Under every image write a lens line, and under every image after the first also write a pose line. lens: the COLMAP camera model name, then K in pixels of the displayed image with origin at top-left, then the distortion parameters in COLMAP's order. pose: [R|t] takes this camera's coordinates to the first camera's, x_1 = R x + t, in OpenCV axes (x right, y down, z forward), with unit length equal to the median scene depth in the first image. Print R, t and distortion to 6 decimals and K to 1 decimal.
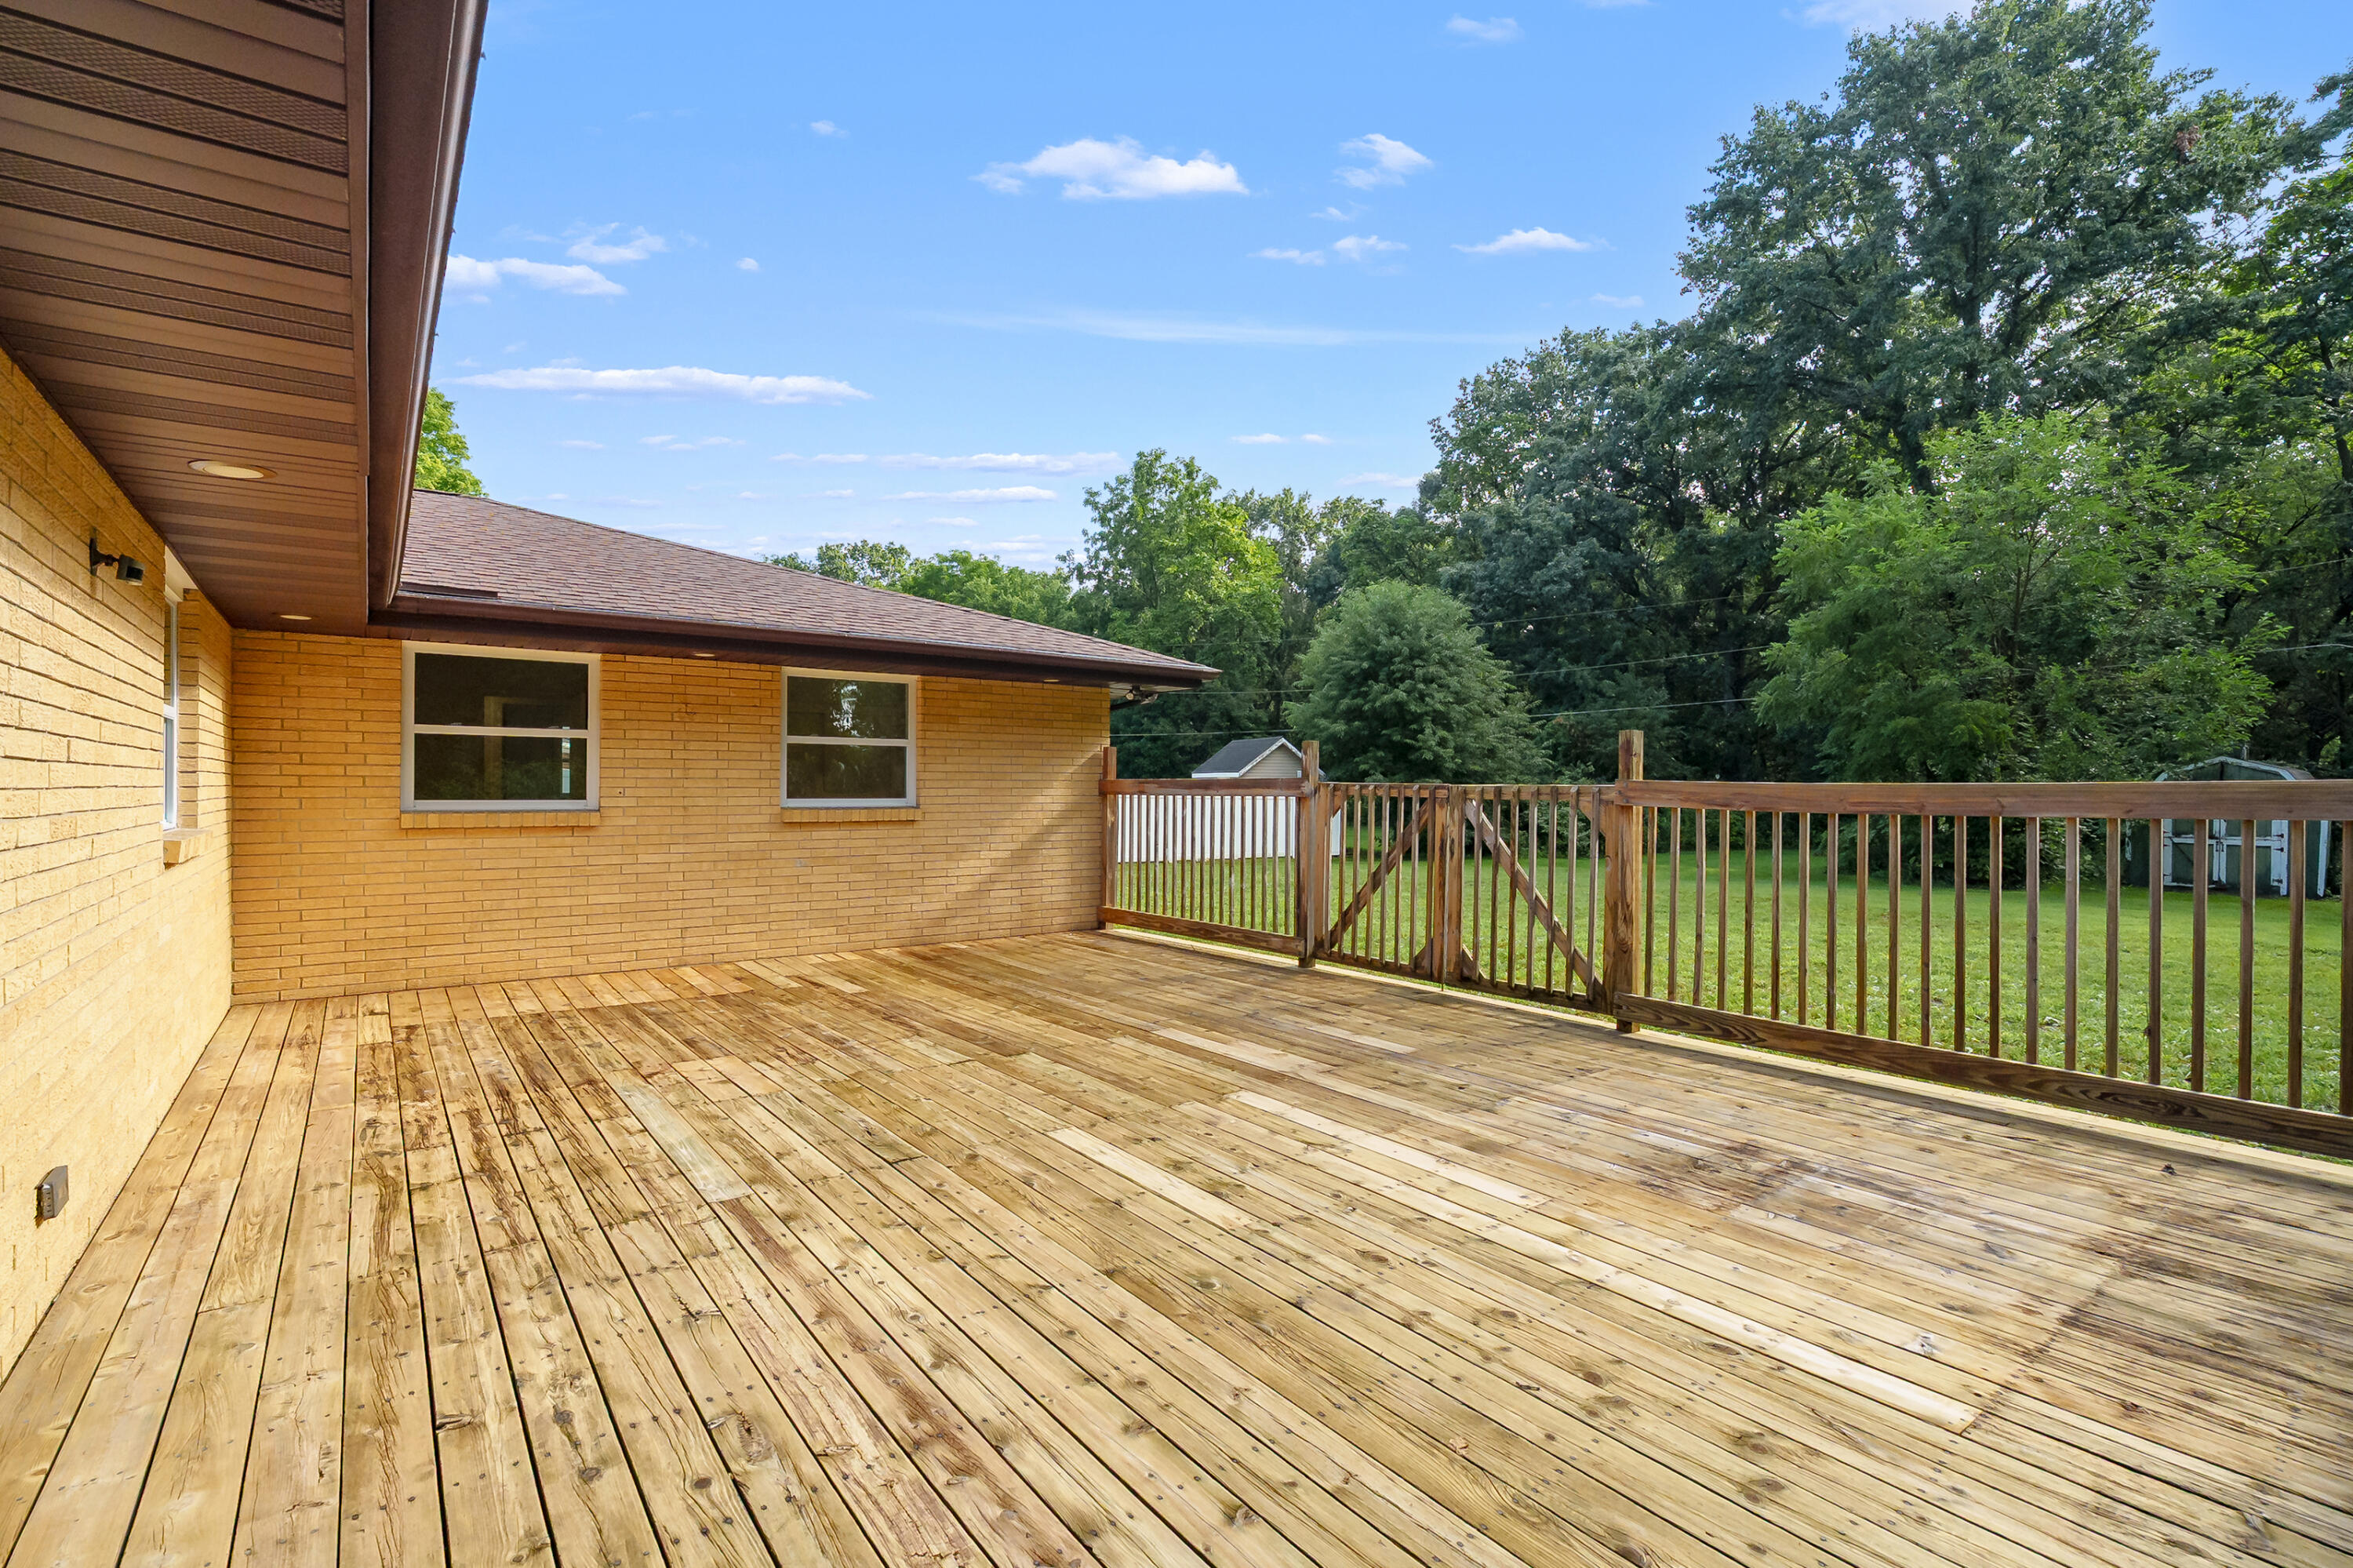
lens RADIAL K [[1083.3, 0, 1163.7], [0, 1083.3, 782.8], [0, 0, 1]] dist [-0.002183, 0.001299]
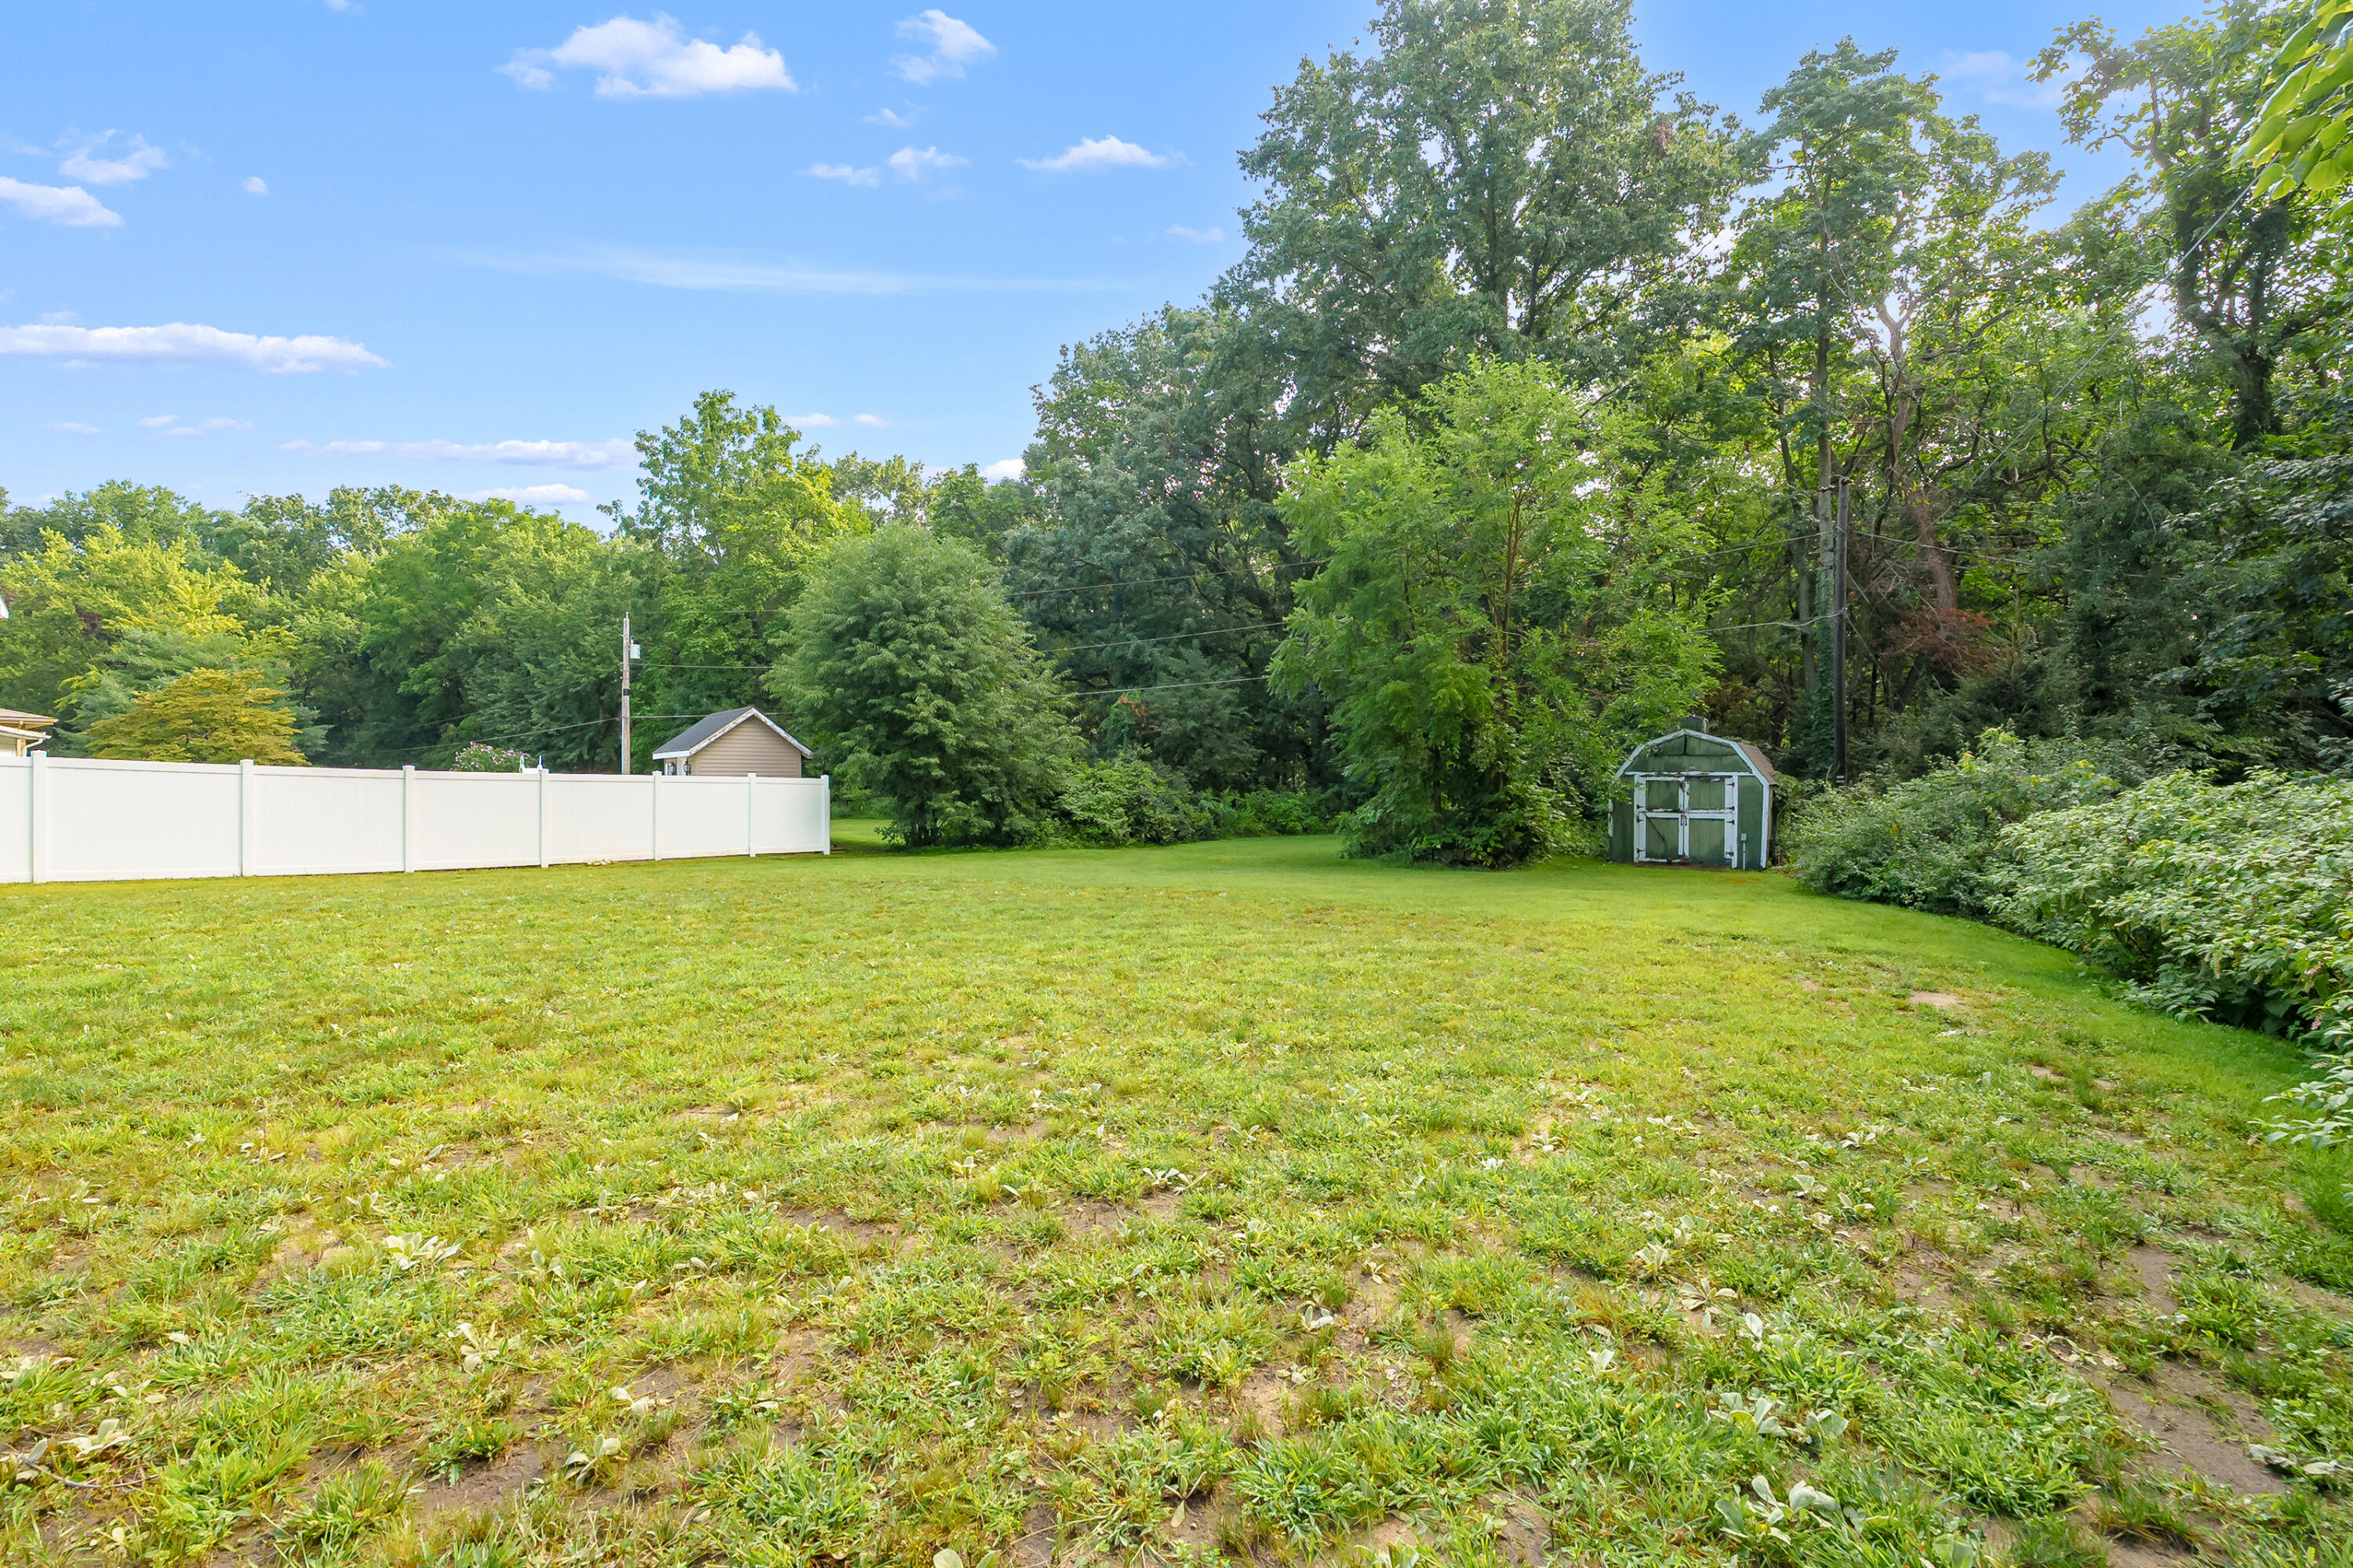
lens RADIAL K [[1083.3, 0, 1168.1], [0, 1083.3, 782.5], [0, 0, 1]] dist [-0.002183, 0.001299]
pose [[0.955776, -0.006894, 0.294015, 0.155123], [0.005975, 0.999974, 0.004022, 0.011748], [-0.294035, -0.002087, 0.955792, 0.127686]]
